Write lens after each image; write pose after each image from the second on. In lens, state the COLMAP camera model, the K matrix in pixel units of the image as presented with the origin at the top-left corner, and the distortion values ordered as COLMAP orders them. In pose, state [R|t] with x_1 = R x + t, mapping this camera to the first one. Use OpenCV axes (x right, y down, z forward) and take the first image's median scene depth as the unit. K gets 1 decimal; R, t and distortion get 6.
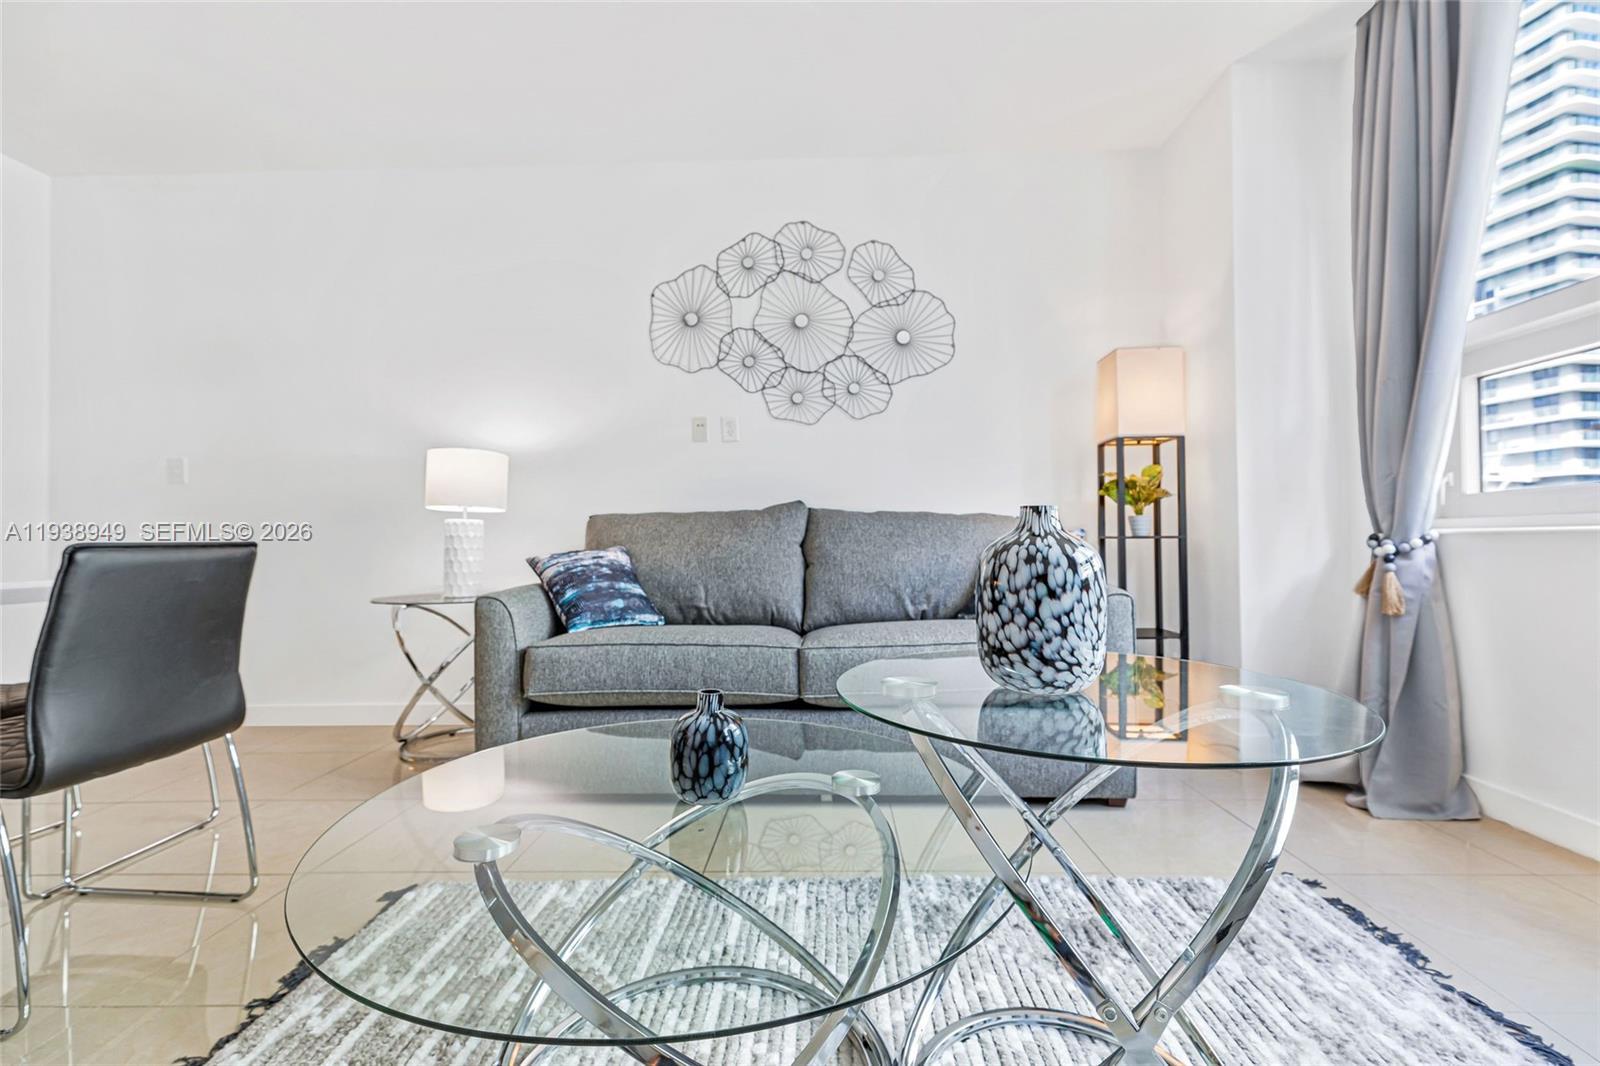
lens RADIAL K [[704.4, 0, 786.8], [0, 704.4, 527.2], [0, 0, 1]] dist [0.002453, -0.000158]
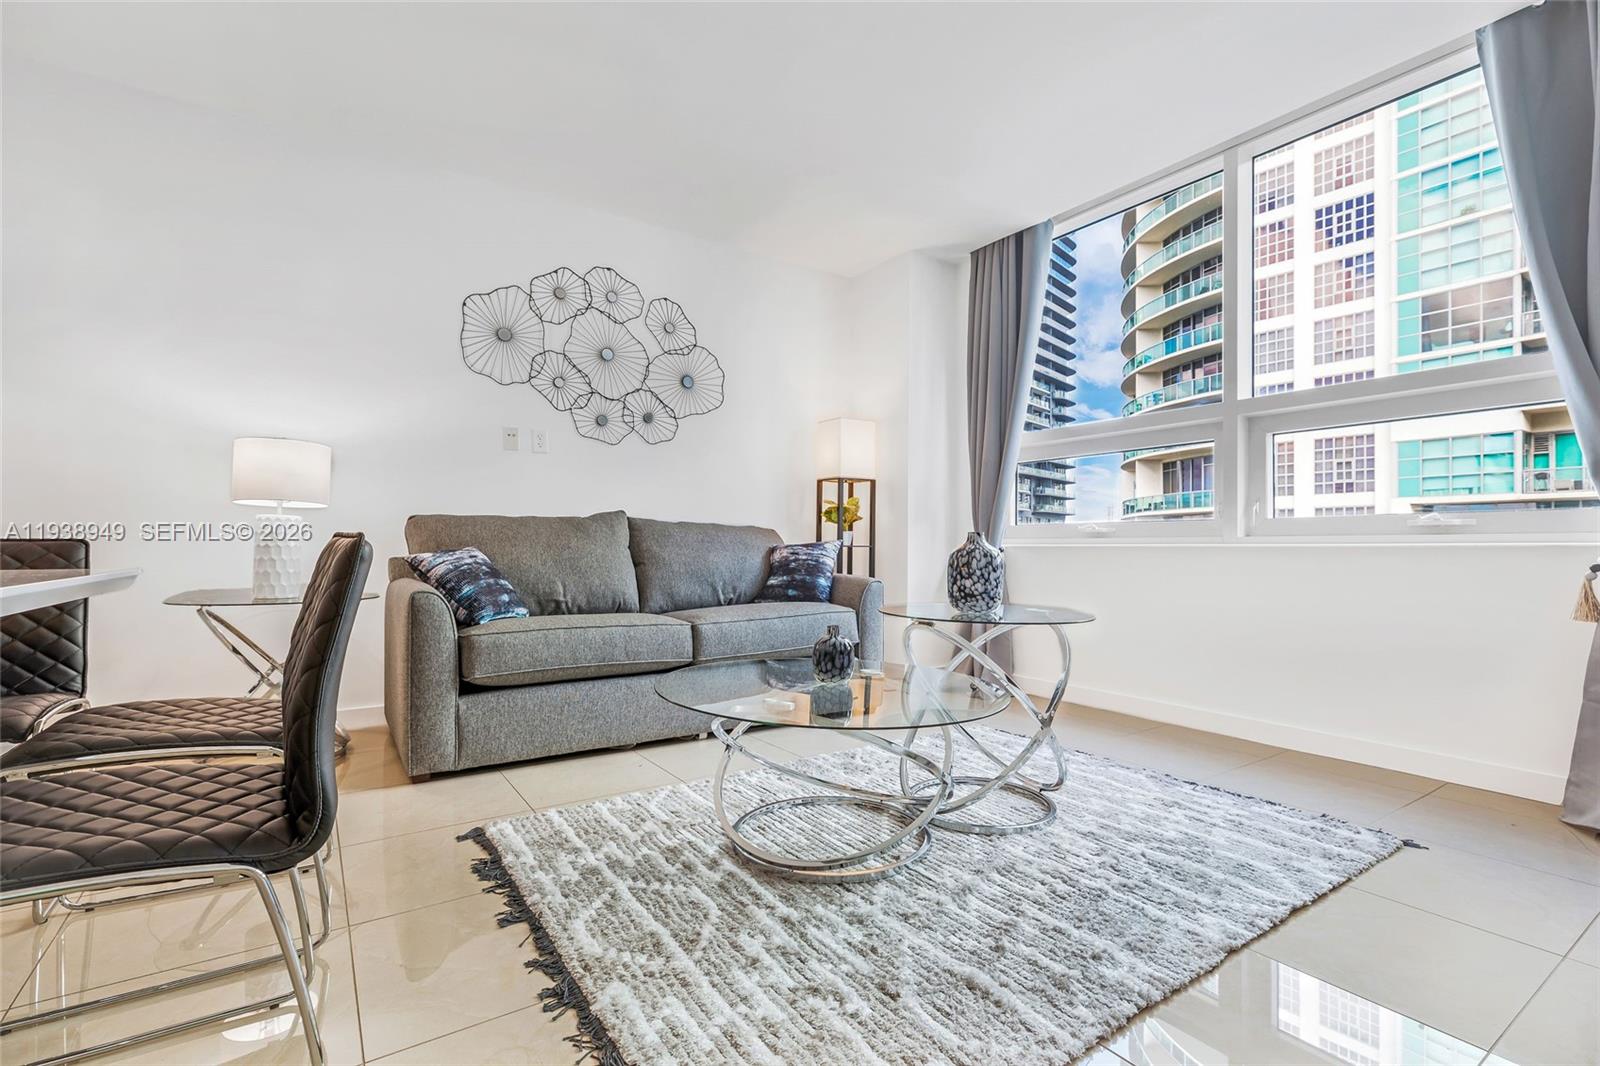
lens RADIAL K [[727.9, 0, 800.5], [0, 727.9, 535.9], [0, 0, 1]] dist [0.000933, 0.000680]
pose [[0.813069, 0.024450, 0.581654, -0.454178], [-0.026963, 0.999627, -0.004328, 0.002222], [-0.581543, -0.012164, 0.813425, -0.178153]]
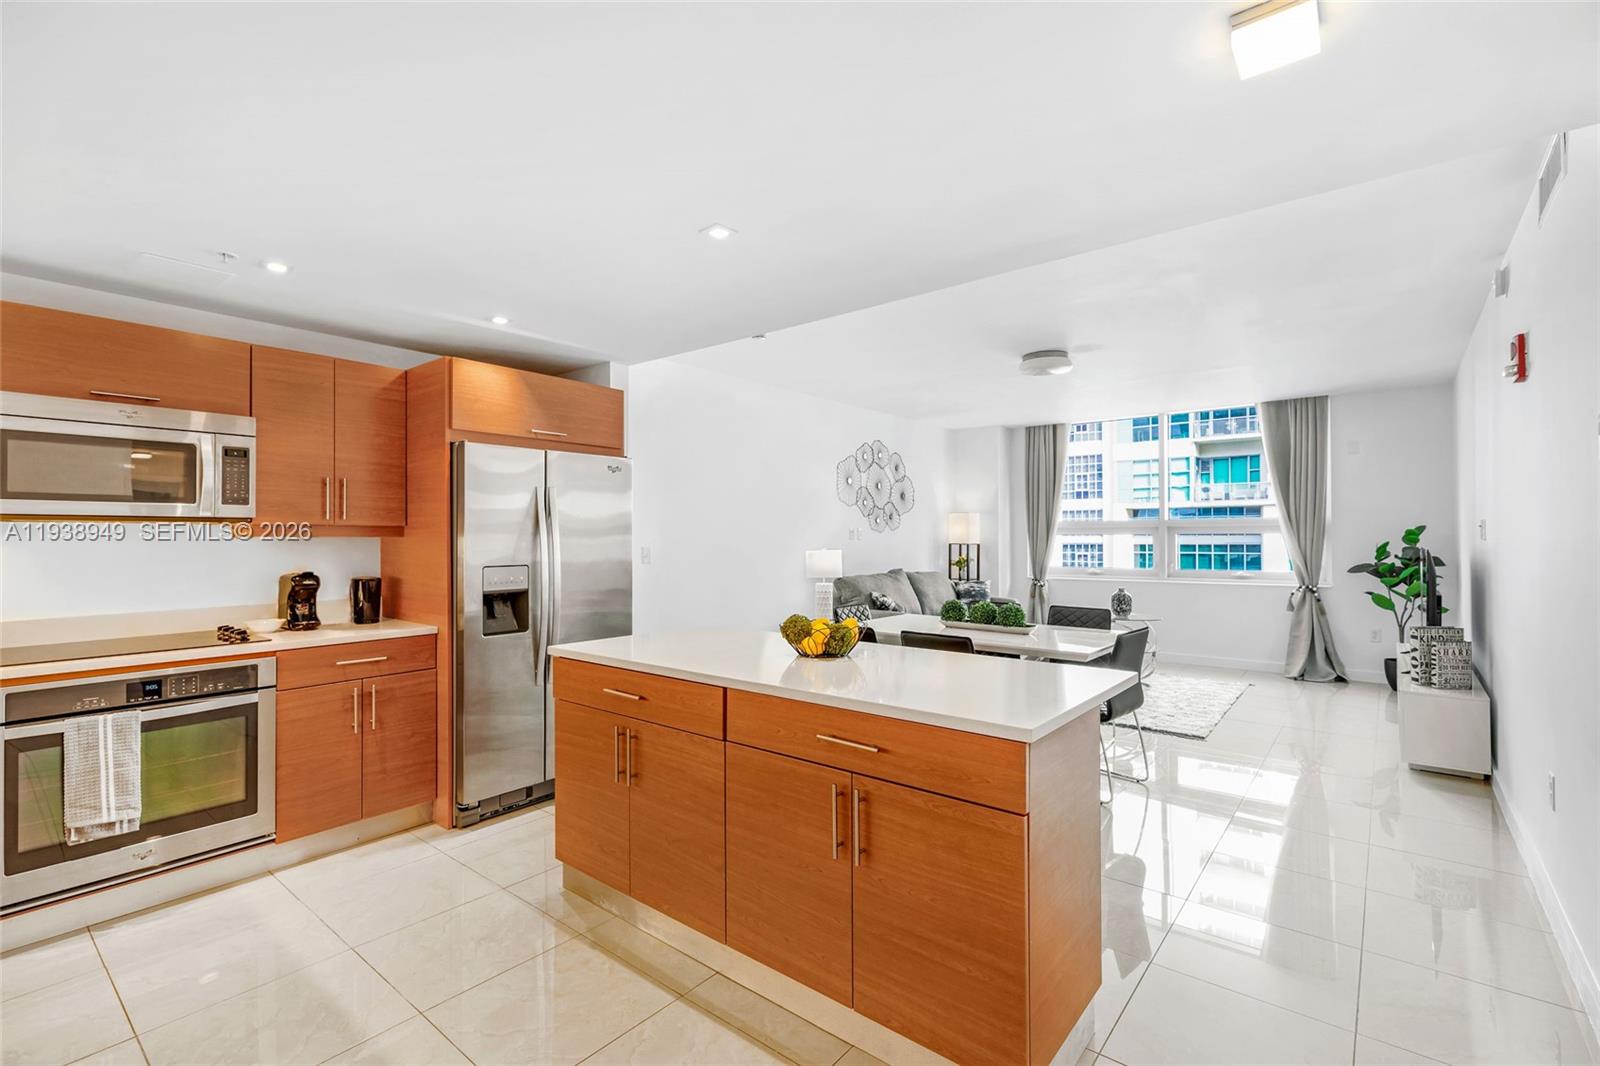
lens RADIAL K [[727.9, 0, 795.6], [0, 727.9, 530.9], [0, 0, 1]] dist [0.000933, 0.000680]
pose [[0.609523, 0.015557, 0.792616, -2.165556], [-0.020154, 0.999788, -0.004125, -0.150896], [-0.792512, -0.013460, 0.609708, -0.207003]]
